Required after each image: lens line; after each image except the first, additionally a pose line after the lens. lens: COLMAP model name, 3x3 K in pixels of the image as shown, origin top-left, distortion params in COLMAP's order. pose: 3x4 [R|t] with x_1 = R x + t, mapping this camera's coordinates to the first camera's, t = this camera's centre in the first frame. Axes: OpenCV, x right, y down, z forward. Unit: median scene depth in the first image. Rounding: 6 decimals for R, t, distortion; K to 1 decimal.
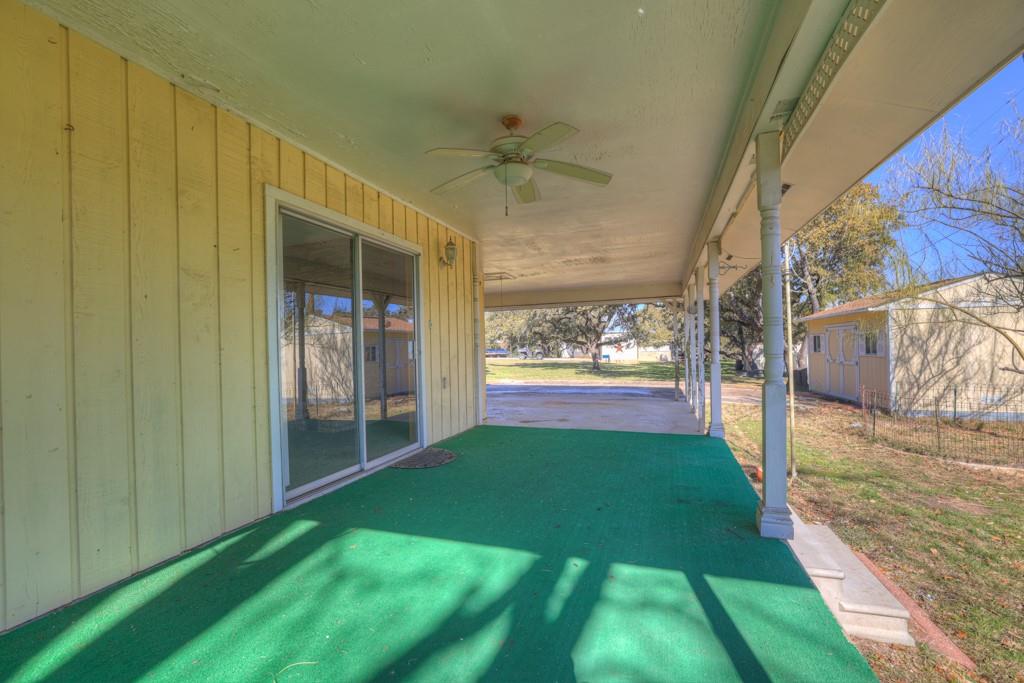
lens RADIAL K [[437.0, 0, 512.0], [0, 437.0, 341.5], [0, 0, 1]] dist [-0.030598, 0.000115]
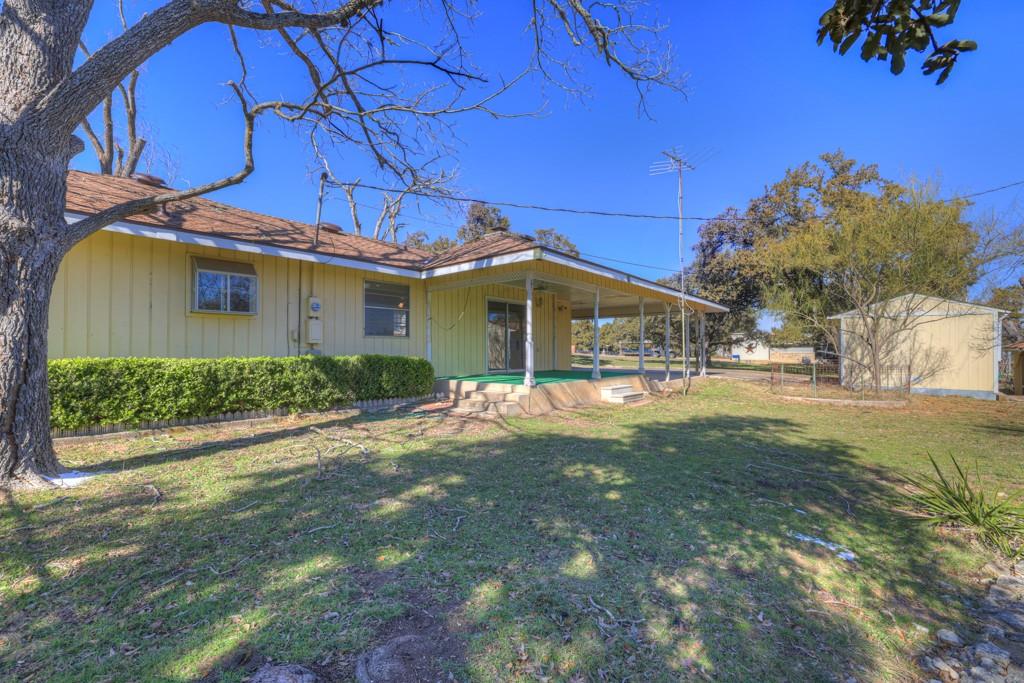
lens RADIAL K [[459.8, 0, 512.0], [0, 459.8, 341.5], [0, 0, 1]] dist [-0.058077, 0.000100]
pose [[0.932653, 0.013570, -0.360520, 0.137054], [-0.014762, 0.999891, -0.000555, 0.008860], [0.360473, 0.005839, 0.932751, -0.309546]]
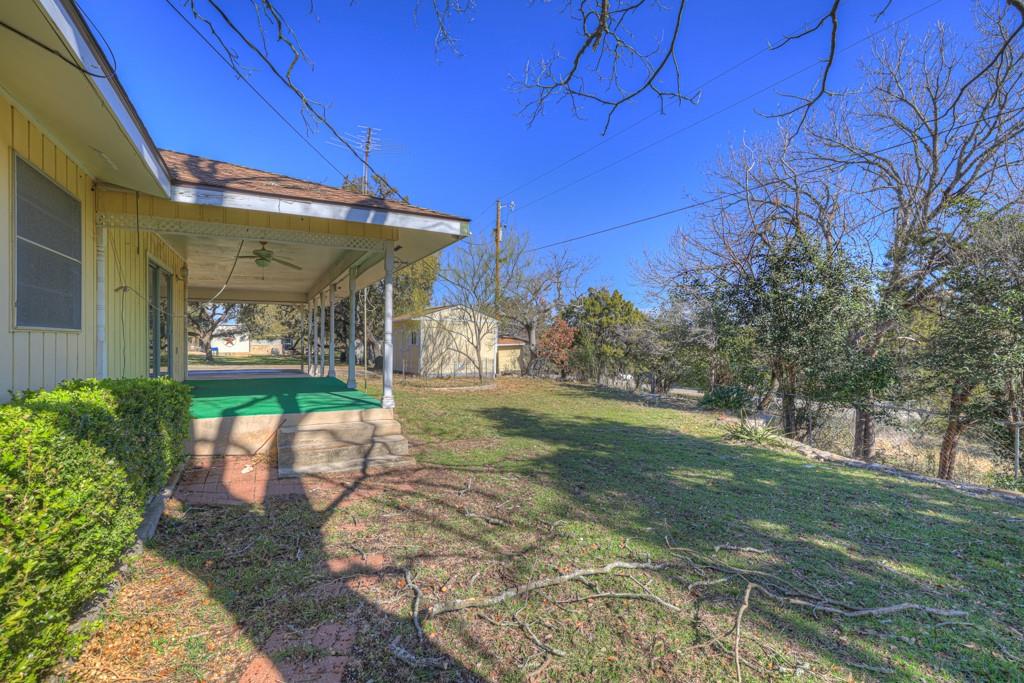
lens RADIAL K [[437.0, 0, 512.0], [0, 437.0, 341.5], [0, 0, 1]] dist [-0.030598, 0.000115]
pose [[0.658645, 0.024632, 0.752051, -0.095421], [-0.029080, 0.999551, -0.007270, 0.007058], [-0.751892, -0.017081, 0.659065, -0.186097]]
